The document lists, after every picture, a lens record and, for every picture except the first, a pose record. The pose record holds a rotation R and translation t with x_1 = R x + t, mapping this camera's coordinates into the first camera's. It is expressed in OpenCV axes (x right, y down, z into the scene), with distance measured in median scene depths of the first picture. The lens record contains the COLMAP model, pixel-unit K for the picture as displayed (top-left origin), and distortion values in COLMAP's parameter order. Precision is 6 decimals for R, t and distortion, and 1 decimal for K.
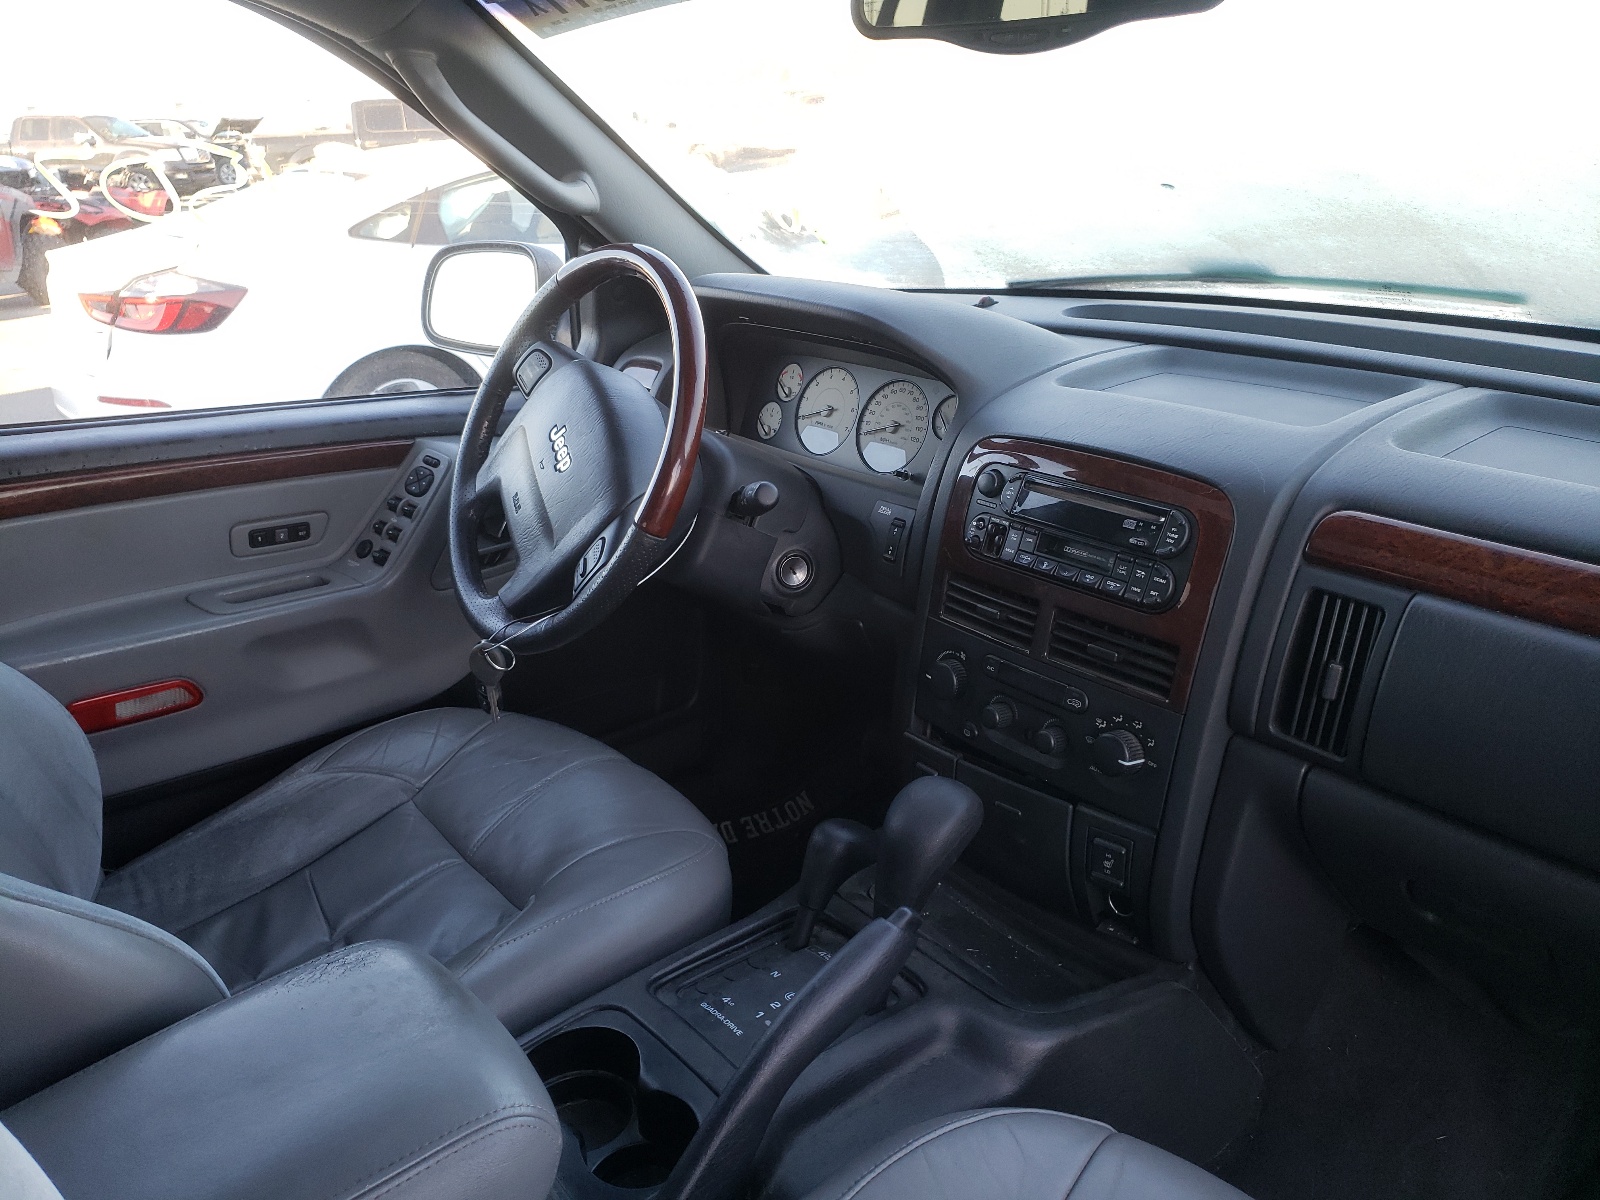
lens RADIAL K [[1225.5, 0, 745.4], [0, 1225.5, 602.1], [0, 0, 1]] dist [0.000532, -0.014668]
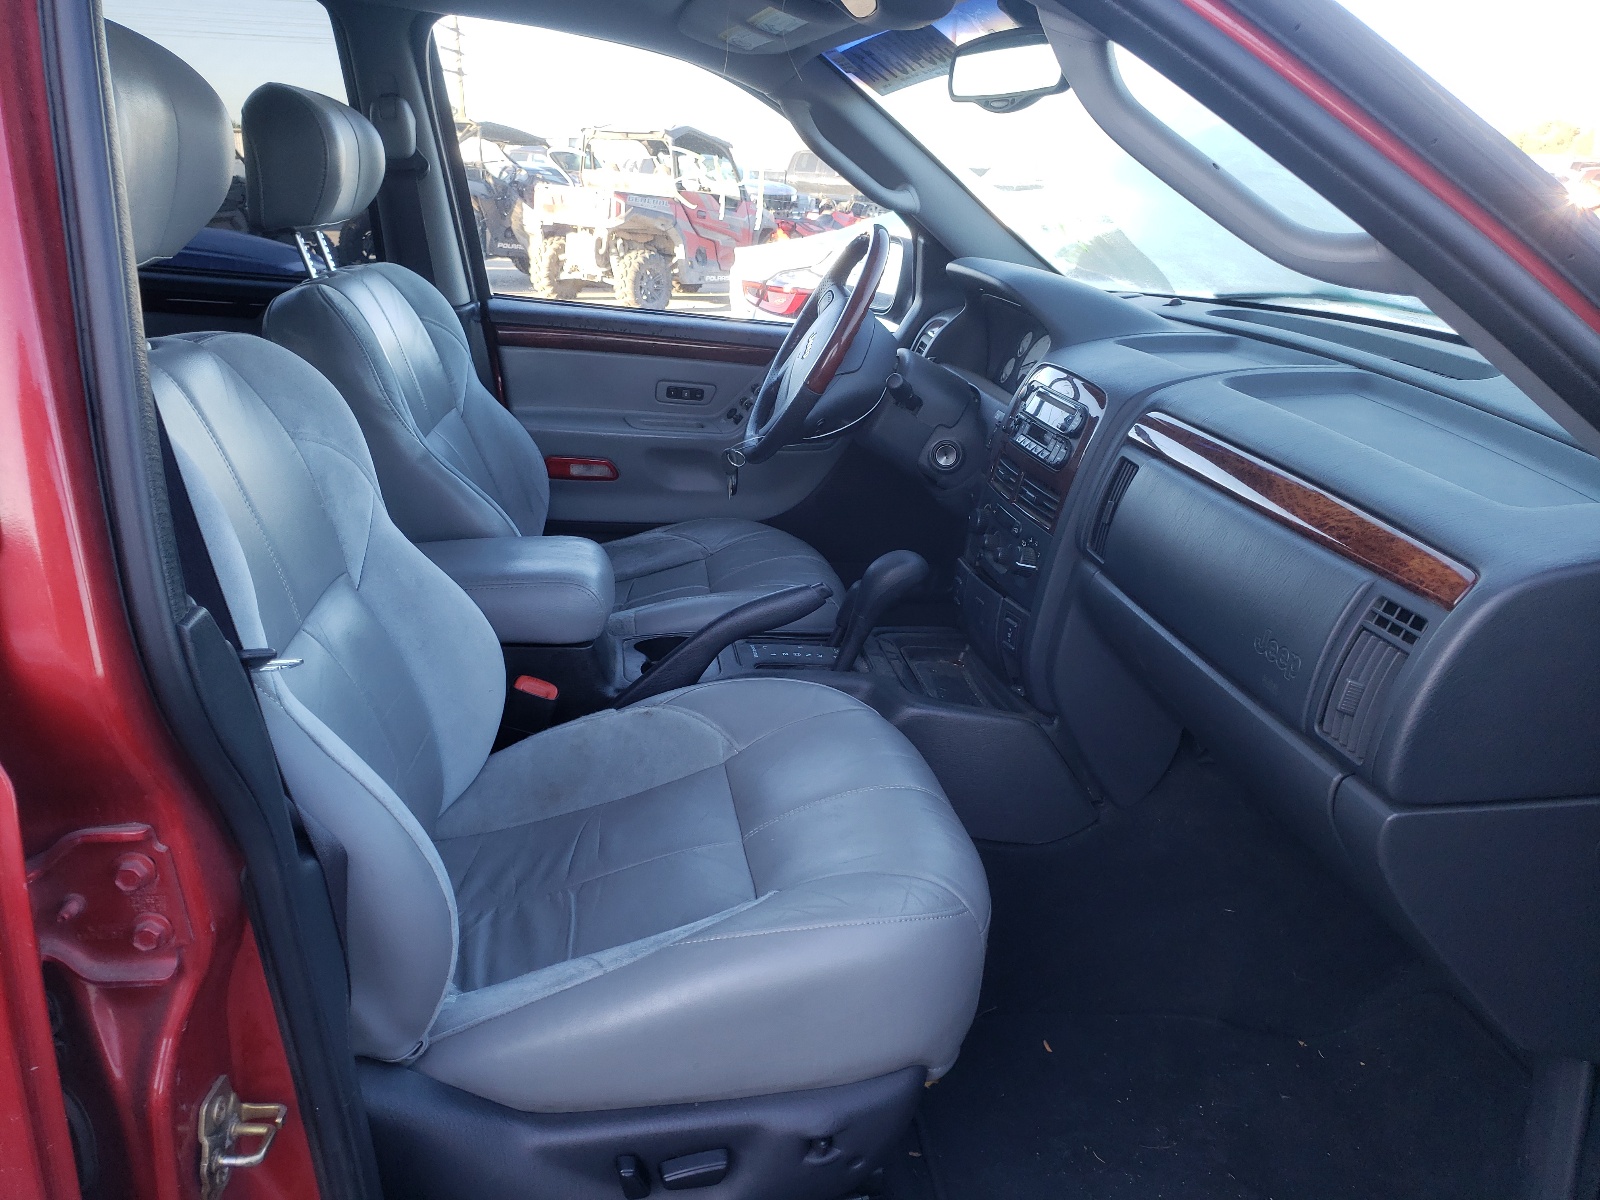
lens RADIAL K [[1225.5, 0, 745.4], [0, 1225.5, 602.1], [0, 0, 1]] dist [0.000532, -0.014668]
pose [[0.847597, 0.224119, -0.480989, 0.565780], [-0.242093, 0.969922, 0.025324, 0.162729], [0.472198, 0.094979, 0.876361, -0.388618]]
